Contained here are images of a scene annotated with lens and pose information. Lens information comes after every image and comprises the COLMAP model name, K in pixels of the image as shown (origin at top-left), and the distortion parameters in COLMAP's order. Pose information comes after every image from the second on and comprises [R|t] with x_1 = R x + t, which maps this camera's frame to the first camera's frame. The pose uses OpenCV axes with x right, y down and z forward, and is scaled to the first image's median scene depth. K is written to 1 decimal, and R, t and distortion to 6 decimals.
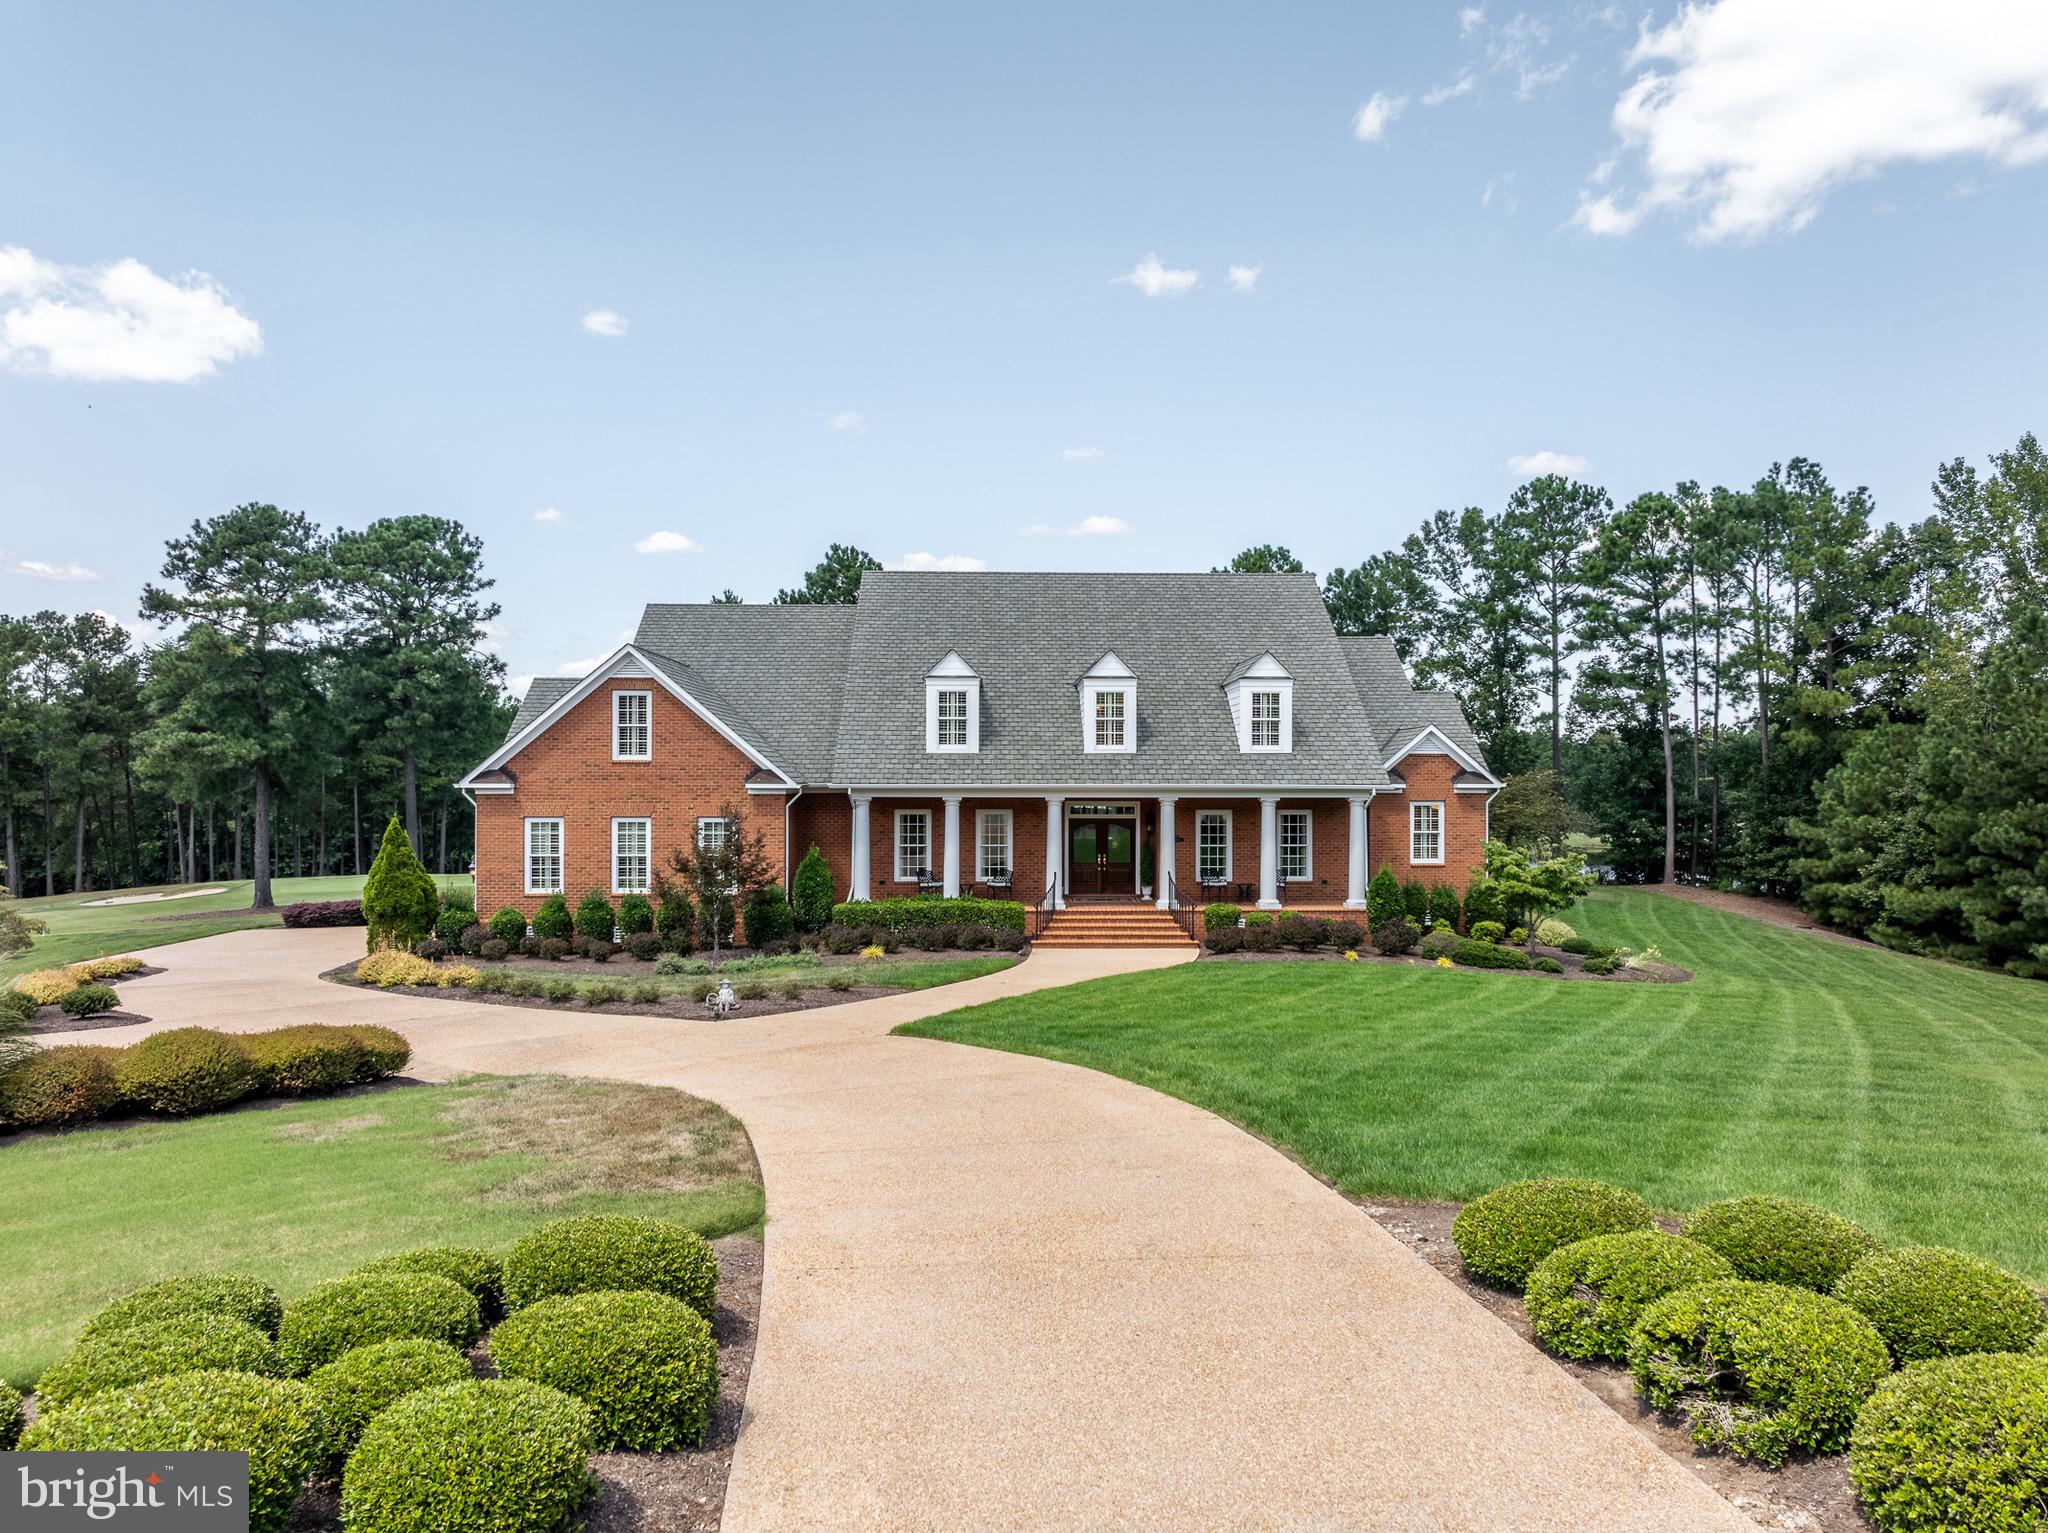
lens RADIAL K [[1439.7, 0, 1032.9], [0, 1439.7, 750.9], [0, 0, 1]] dist [-0.048365, 0.009365]
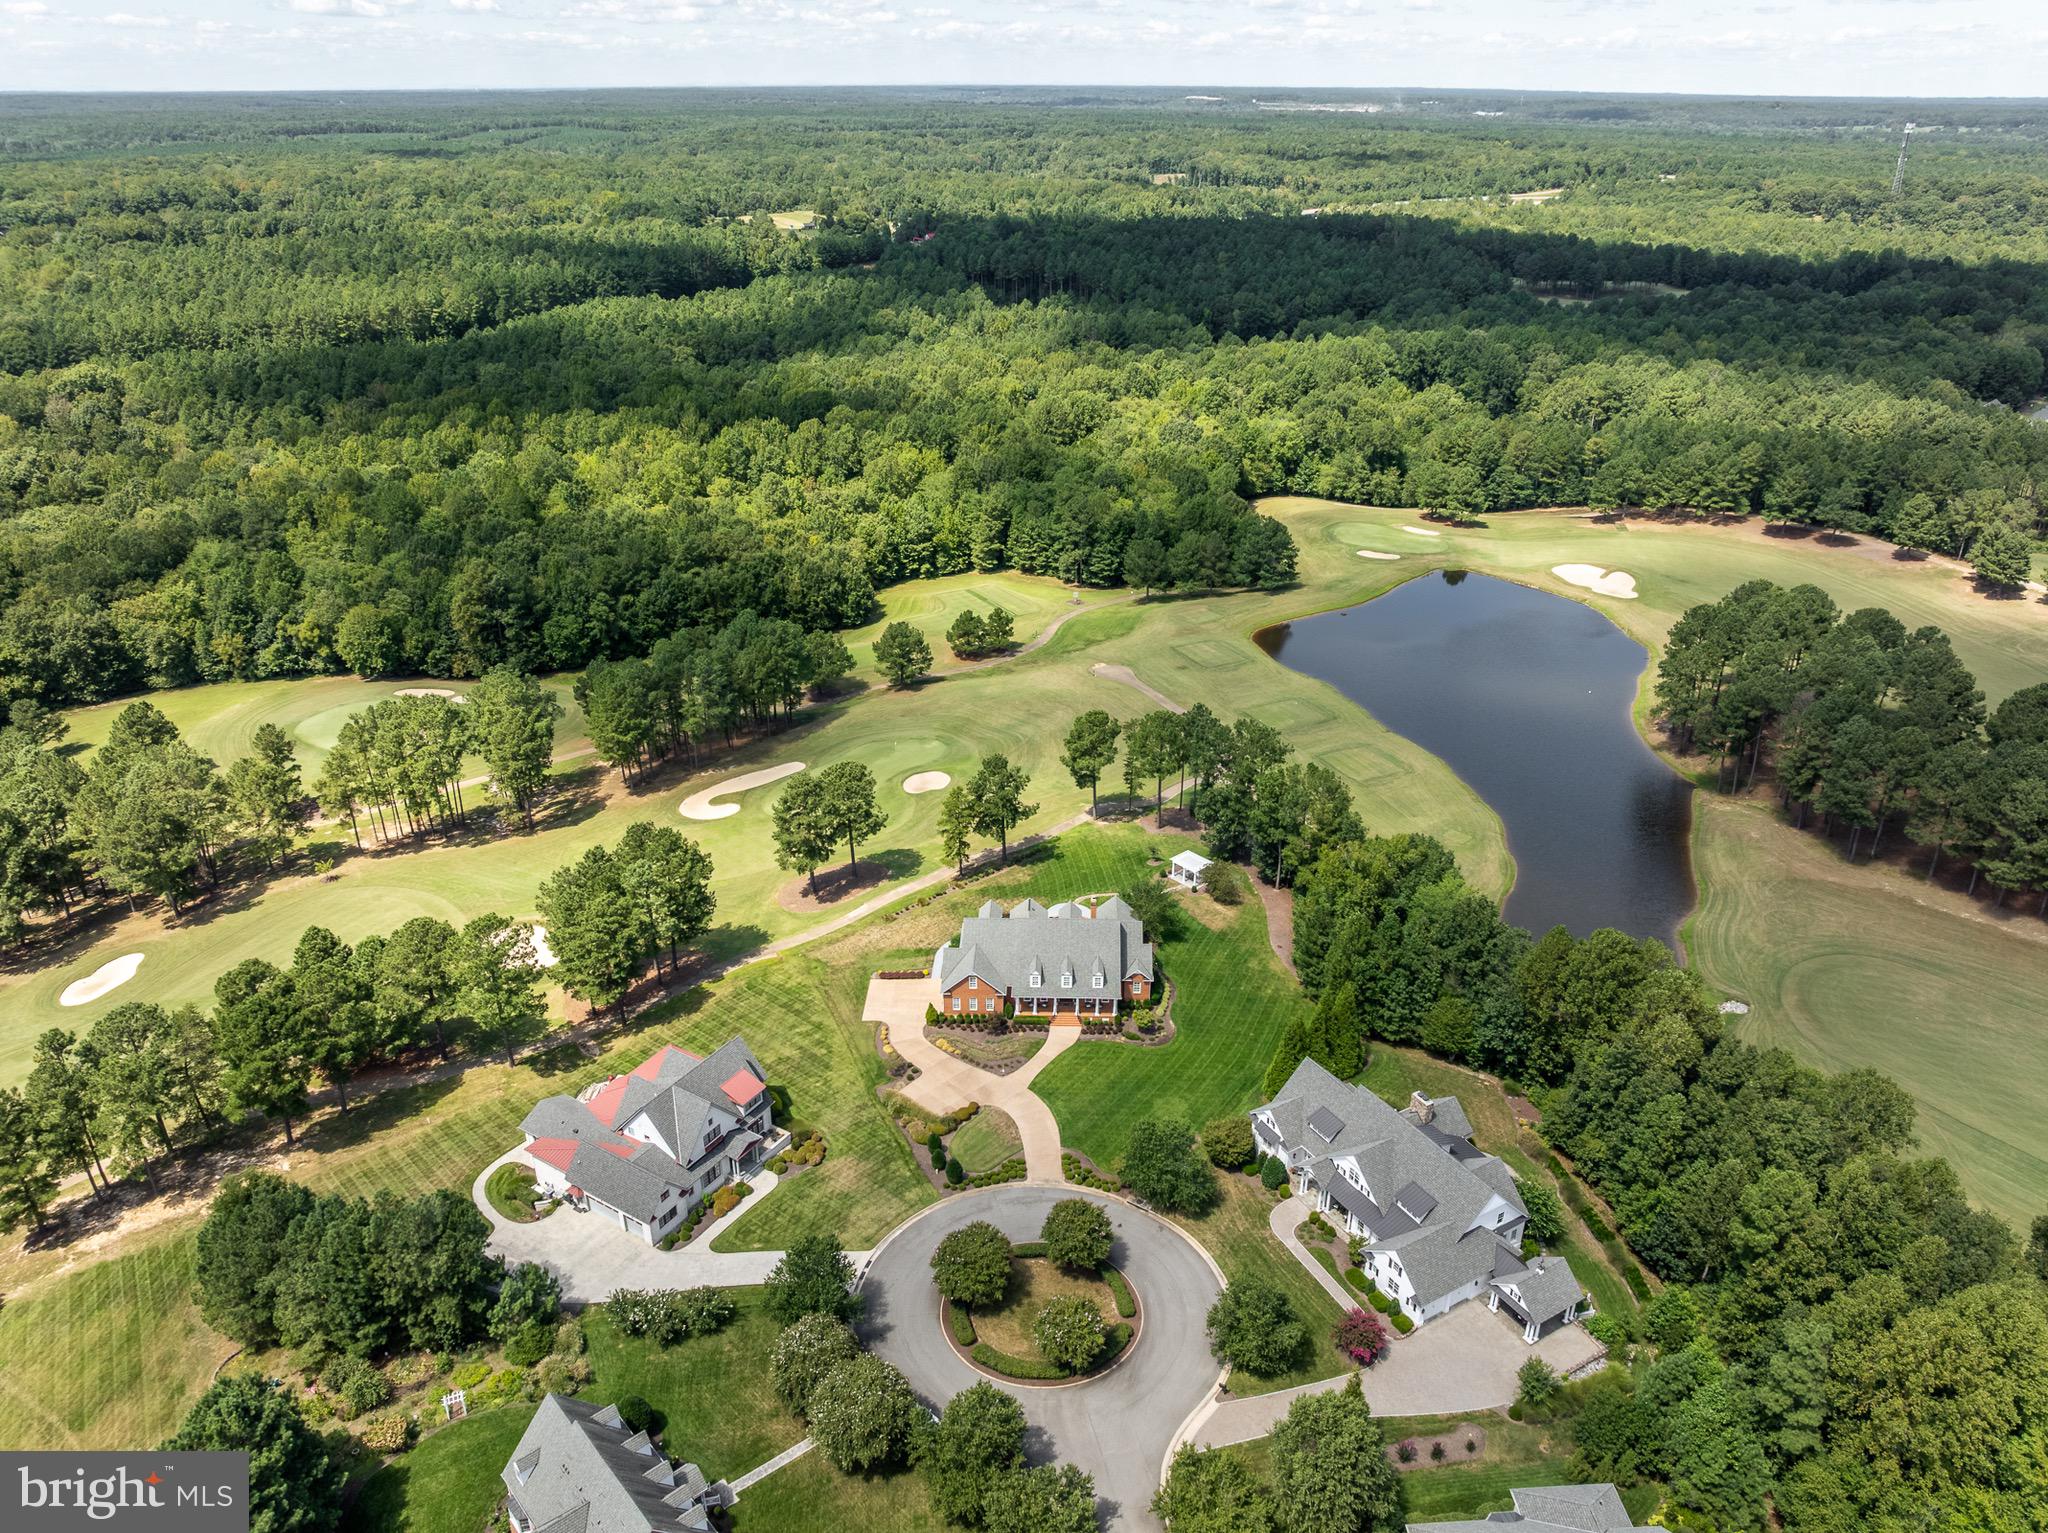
lens RADIAL K [[1439.7, 0, 1036.5], [0, 1439.7, 763.5], [0, 0, 1]] dist [-0.048365, 0.009365]
pose [[0.998435, 0.026775, -0.049108, 0.167657], [-0.001902, 0.893723, 0.448614, -2.835185], [0.055901, -0.447819, 0.892375, -3.019005]]
